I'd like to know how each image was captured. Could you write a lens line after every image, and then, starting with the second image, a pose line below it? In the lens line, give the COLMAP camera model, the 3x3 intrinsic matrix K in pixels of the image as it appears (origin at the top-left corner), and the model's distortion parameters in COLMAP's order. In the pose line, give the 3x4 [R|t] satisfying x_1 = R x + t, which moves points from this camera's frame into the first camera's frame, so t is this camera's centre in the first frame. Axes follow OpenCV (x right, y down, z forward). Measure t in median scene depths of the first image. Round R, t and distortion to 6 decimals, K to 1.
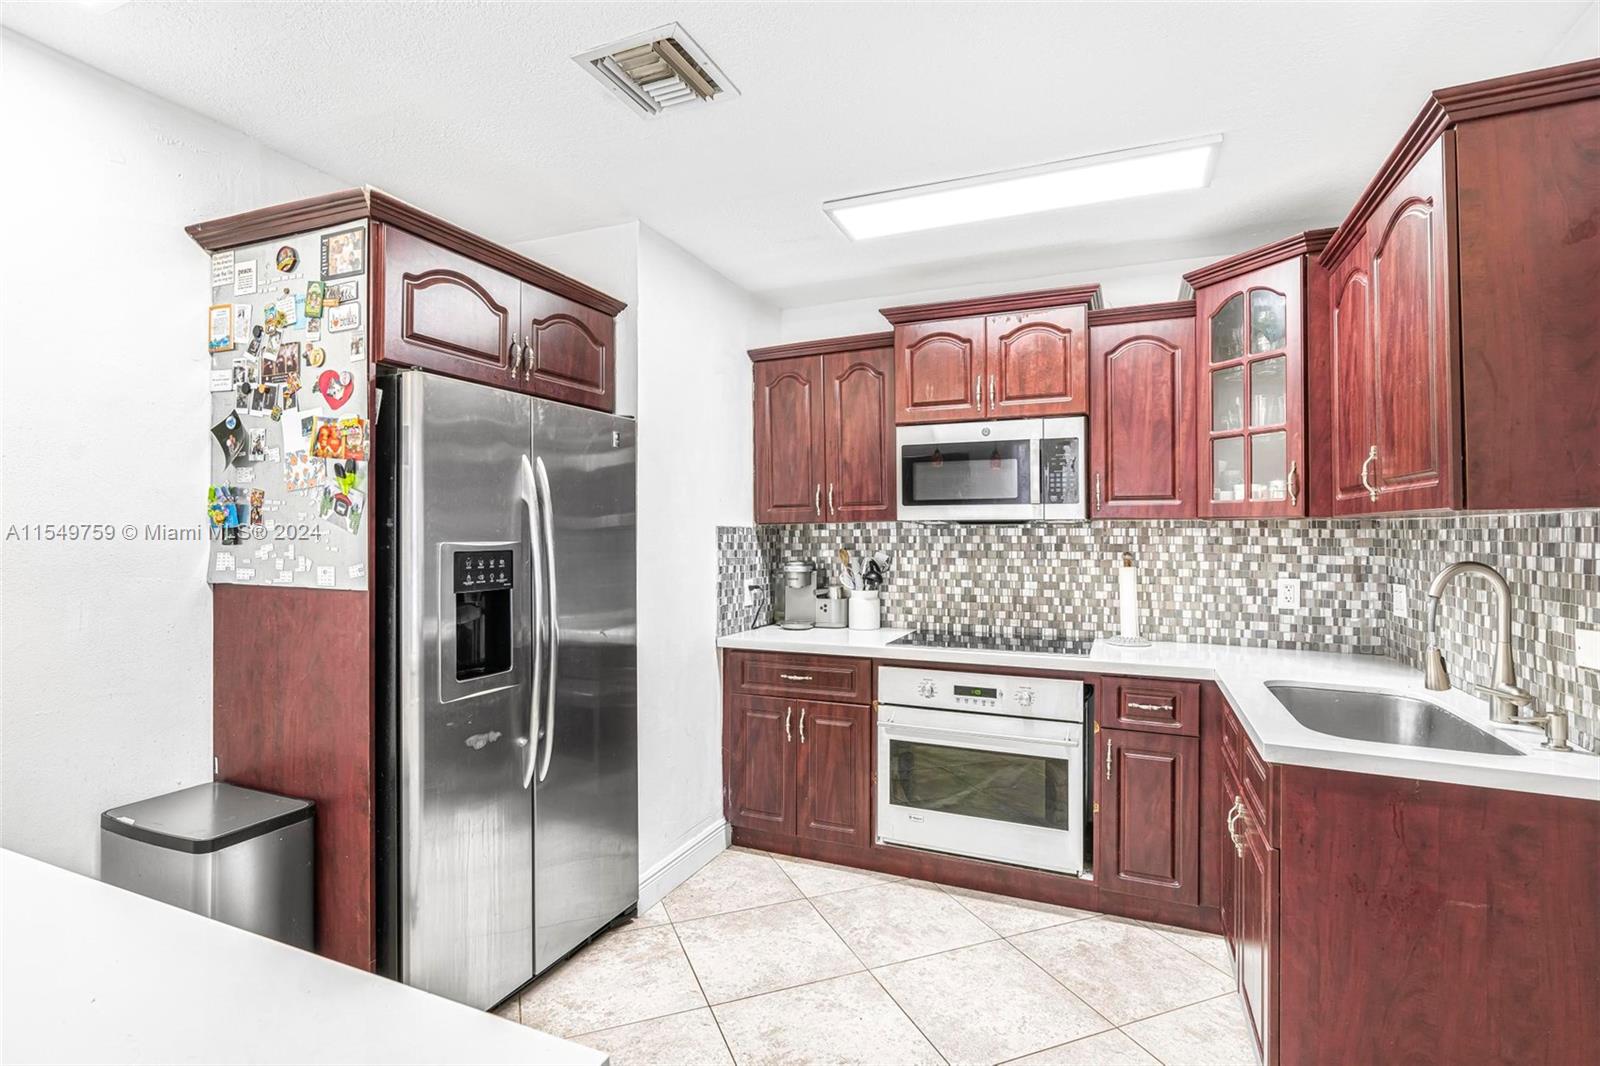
lens RADIAL K [[770.8, 0, 800.0], [0, 770.8, 533.0], [0, 0, 1]] dist [-0.003370, 0.000013]
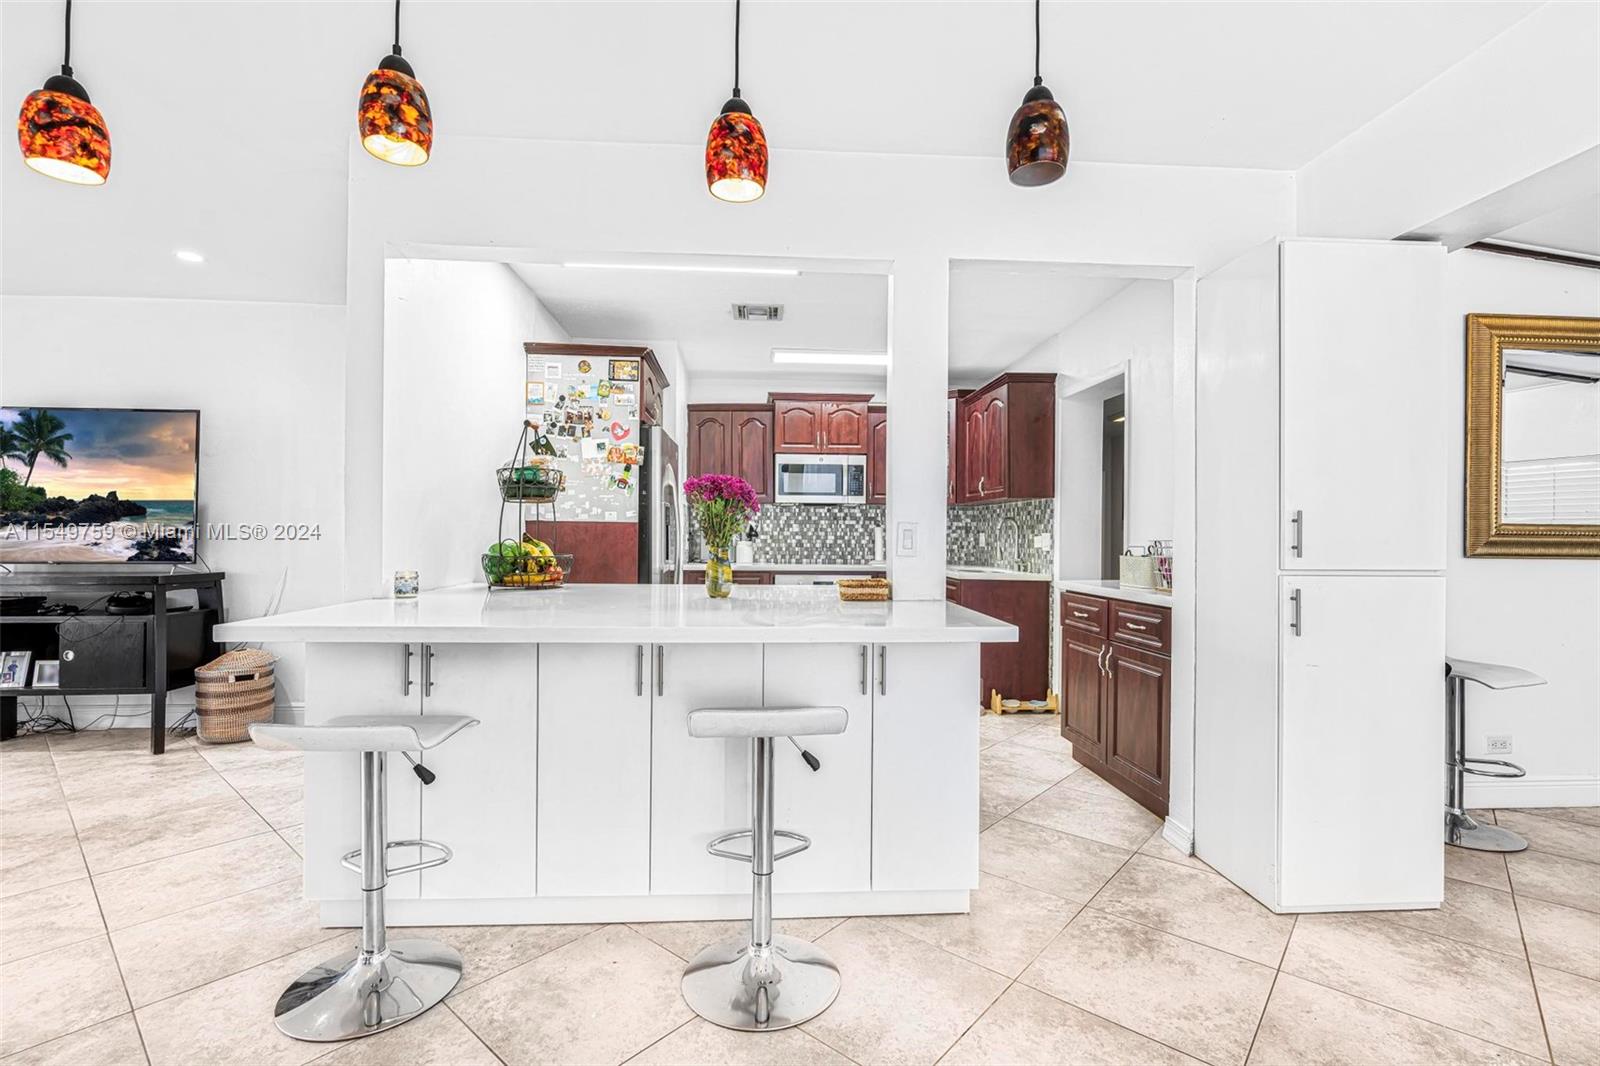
lens RADIAL K [[757.6, 0, 799.7], [0, 757.6, 555.6], [0, 0, 1]] dist [0.002838, 0.000854]
pose [[0.887422, -0.005429, 0.460925, -0.778748], [-0.007695, 0.999617, 0.026589, 0.073518], [-0.460893, -0.027142, 0.887040, -0.801113]]
